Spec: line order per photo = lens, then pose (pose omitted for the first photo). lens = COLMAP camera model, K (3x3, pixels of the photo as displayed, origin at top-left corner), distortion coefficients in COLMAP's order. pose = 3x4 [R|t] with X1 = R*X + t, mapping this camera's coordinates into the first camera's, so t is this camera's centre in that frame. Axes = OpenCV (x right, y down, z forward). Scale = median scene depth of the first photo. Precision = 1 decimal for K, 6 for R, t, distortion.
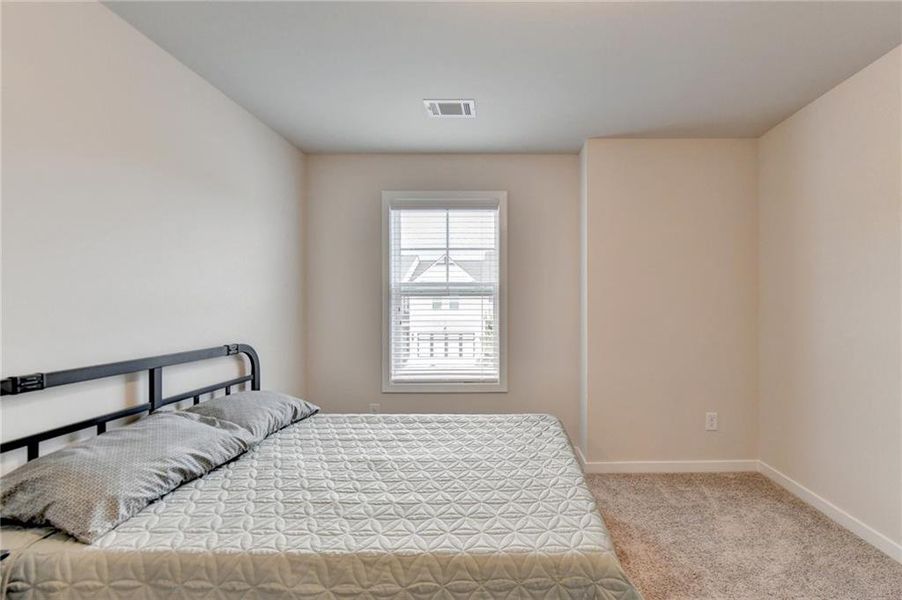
lens RADIAL K [[400.4, 0, 451.1], [0, 400.4, 303.4], [0, 0, 1]] dist [-0.011730, -0.000184]
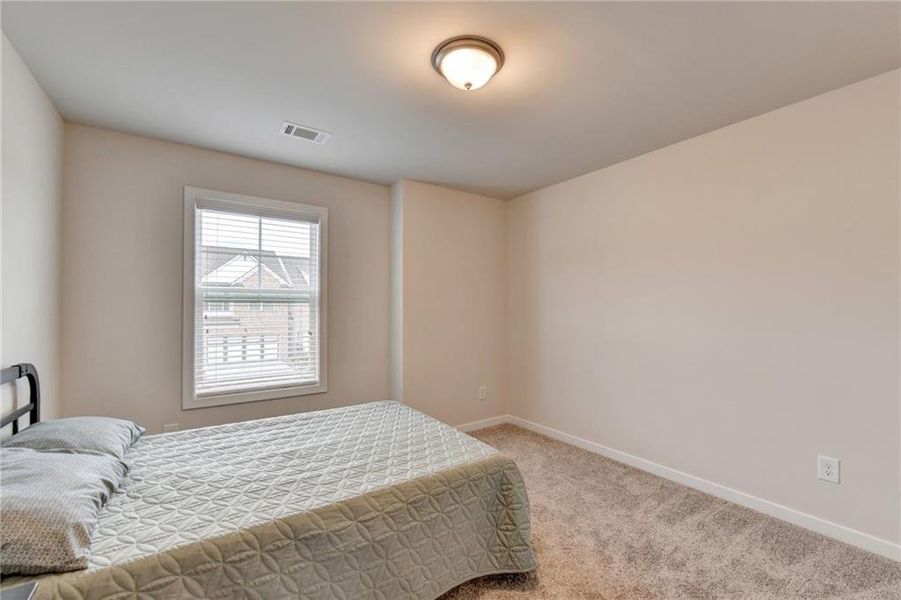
lens RADIAL K [[400.0, 0, 450.6], [0, 400.0, 303.4], [0, 0, 1]] dist [-0.011730, -0.000184]
pose [[0.812547, 0.008071, 0.582840, -0.308515], [0.000341, 0.999897, -0.014323, -0.004807], [-0.582895, 0.011837, 0.812461, -0.115963]]
